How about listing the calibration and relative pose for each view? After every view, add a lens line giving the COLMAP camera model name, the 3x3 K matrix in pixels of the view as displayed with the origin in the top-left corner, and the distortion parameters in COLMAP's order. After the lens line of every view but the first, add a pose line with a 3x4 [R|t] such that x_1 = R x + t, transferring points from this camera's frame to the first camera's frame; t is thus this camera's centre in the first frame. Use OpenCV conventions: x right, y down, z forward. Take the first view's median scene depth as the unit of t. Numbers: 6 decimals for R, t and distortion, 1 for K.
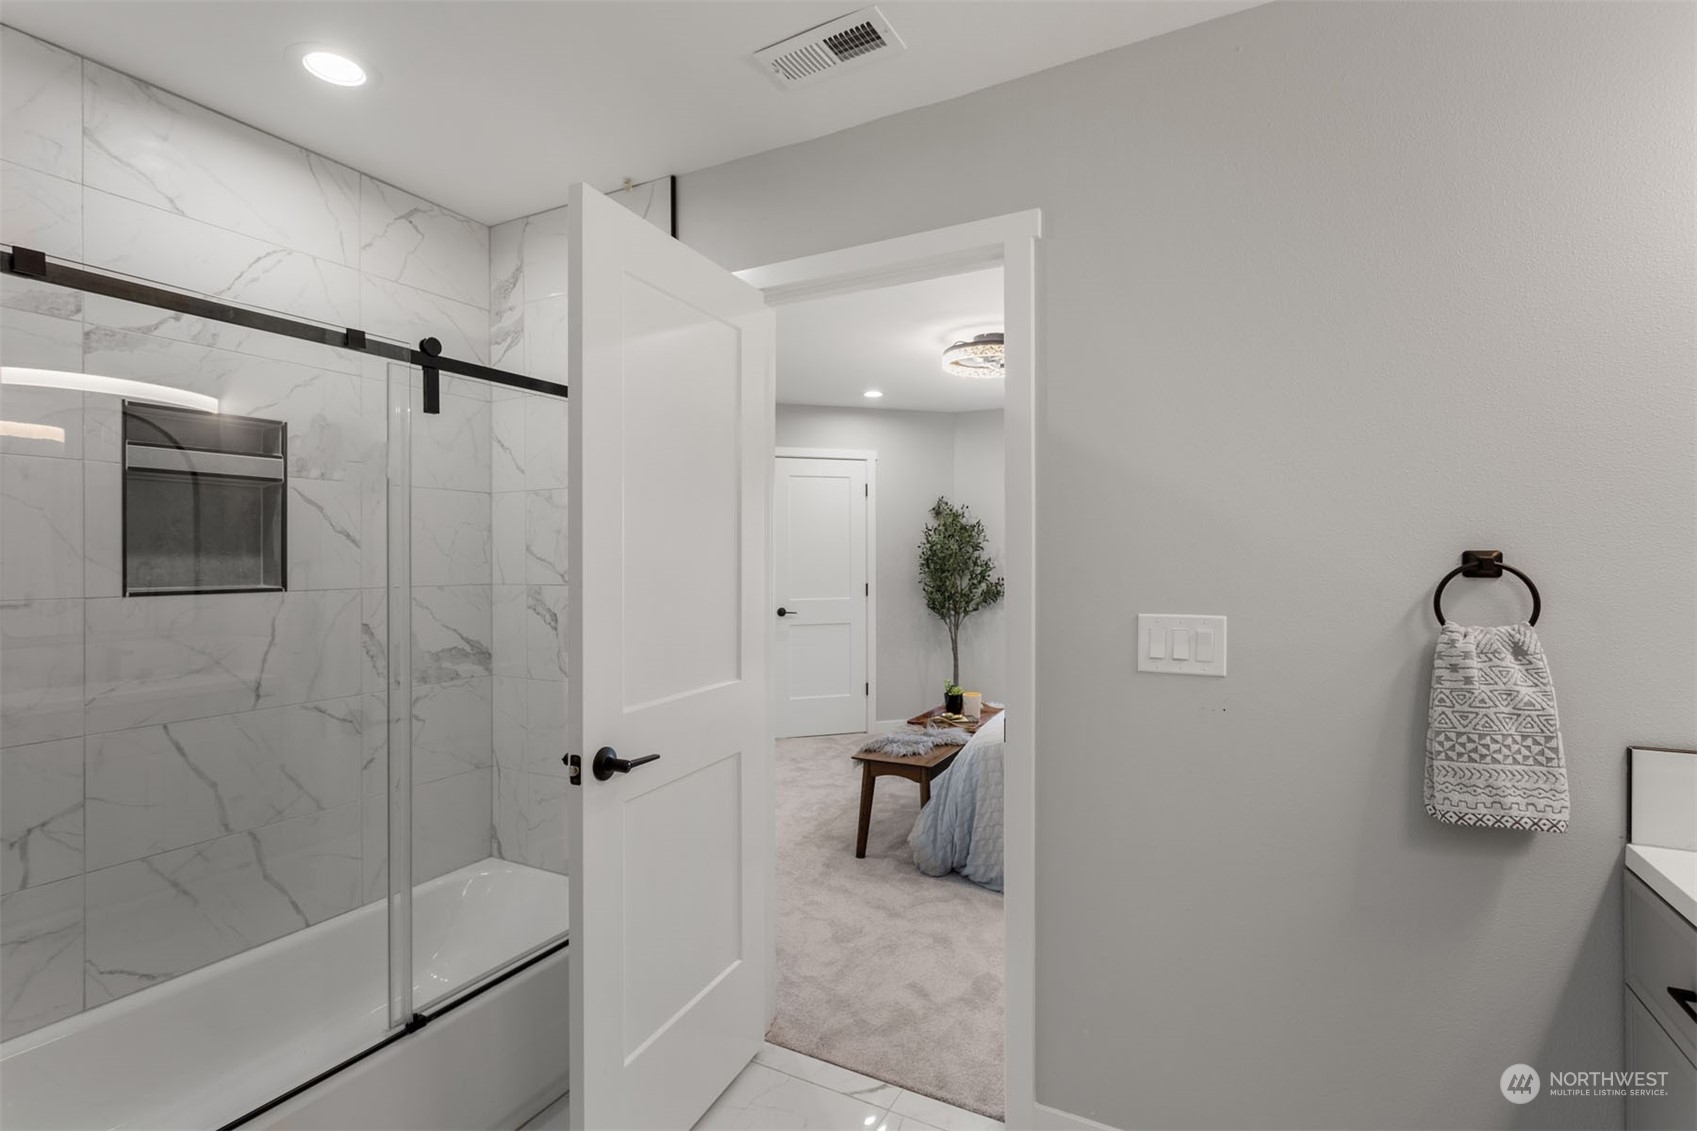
lens RADIAL K [[794.4, 0, 852.9], [0, 794.4, 563.5], [0, 0, 1]] dist [-0.000242, 0.000107]
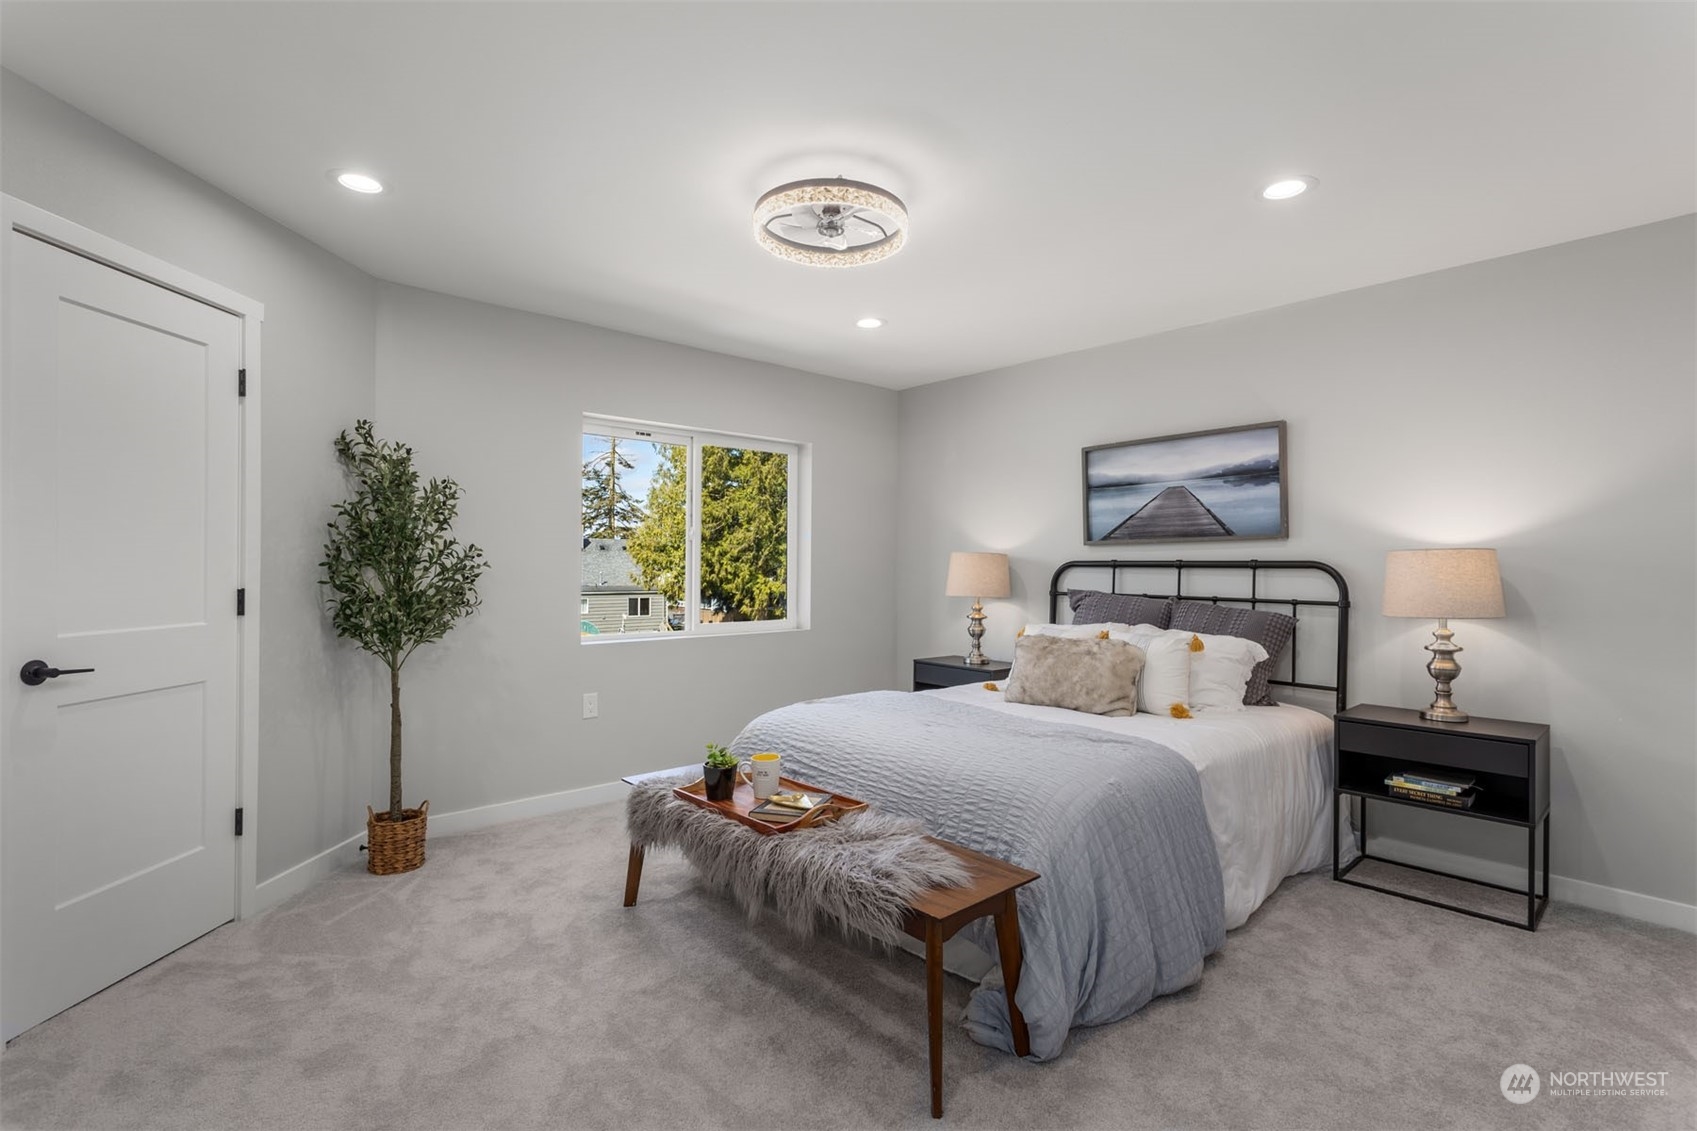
lens RADIAL K [[794.4, 0, 852.9], [0, 794.4, 563.5], [0, 0, 1]] dist [-0.000242, 0.000107]
pose [[0.339320, 0.007280, 0.940643, -0.295433], [-0.006006, 0.999966, -0.005573, 0.011320], [-0.940652, -0.003759, 0.339352, 0.522610]]
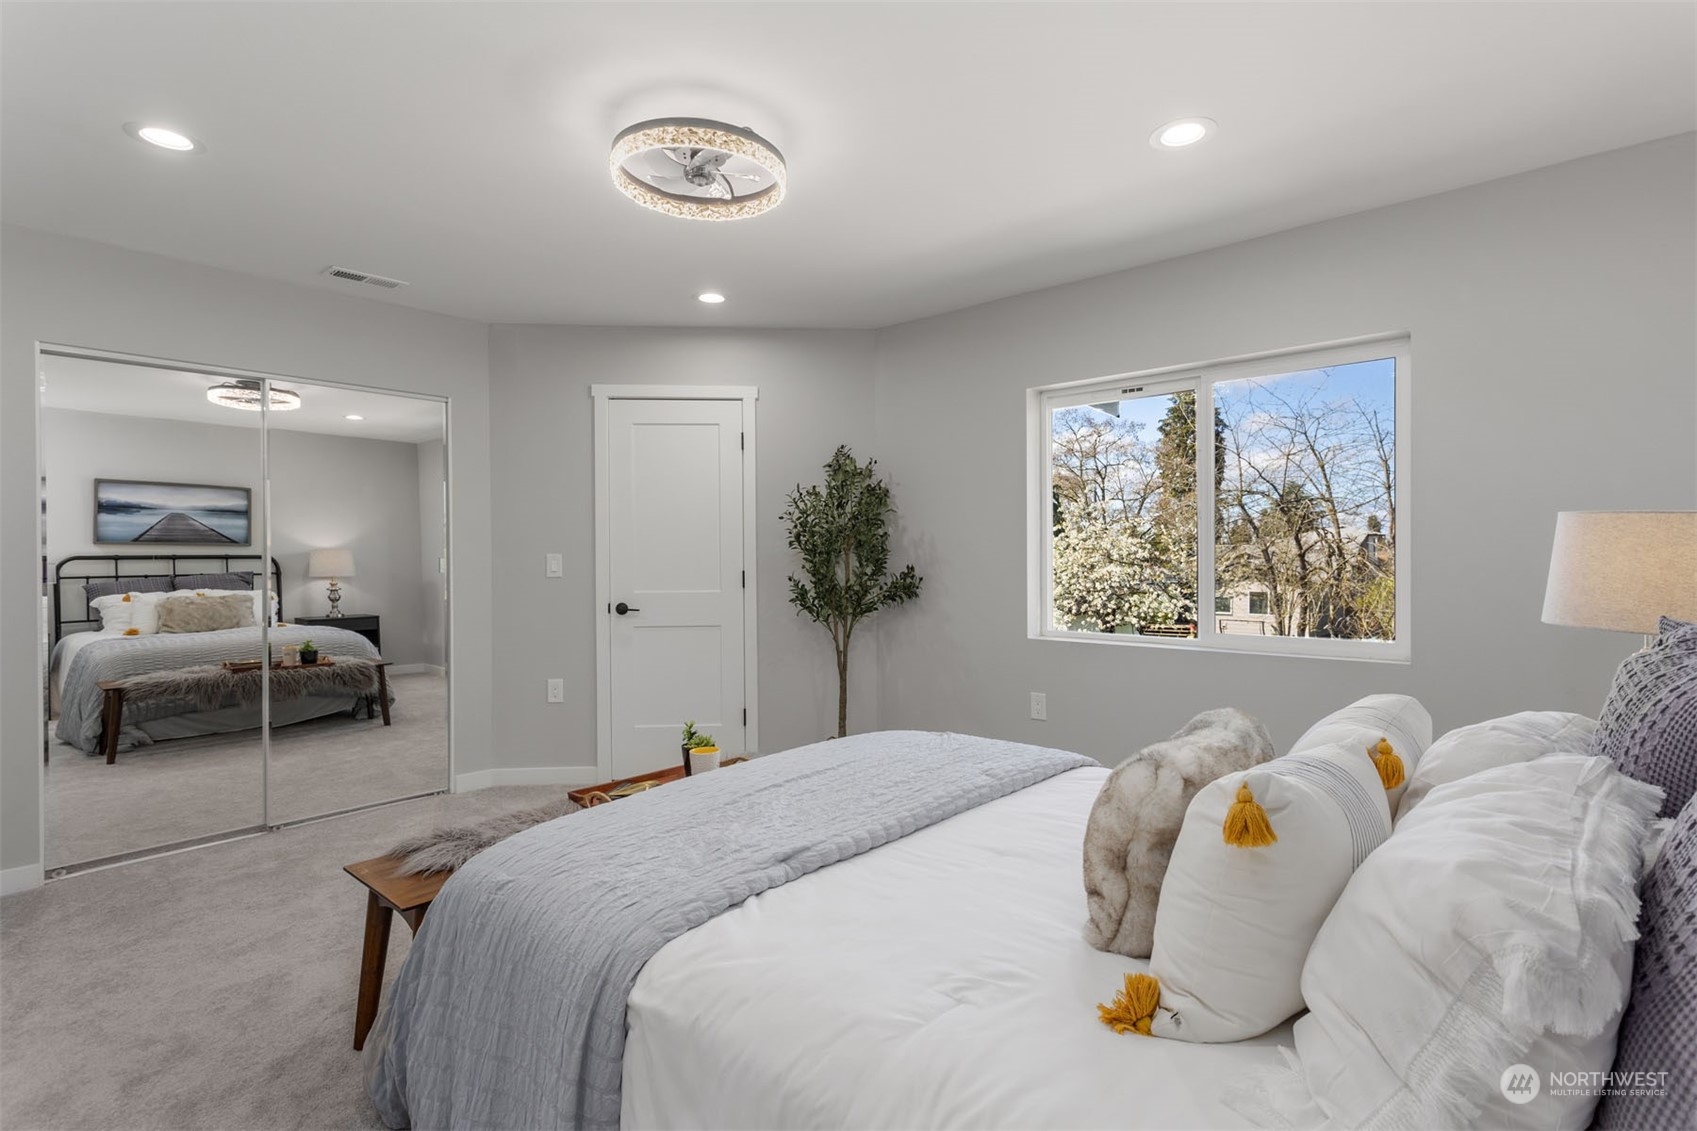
lens RADIAL K [[821.1, 0, 803.8], [0, 821.1, 561.7], [0, 0, 1]] dist [0.000154, -0.000011]
pose [[0.967033, 0.001264, -0.254646, 0.264362], [0.001629, 0.999936, 0.011152, 0.008439], [0.254644, -0.011199, 0.966970, 0.296414]]
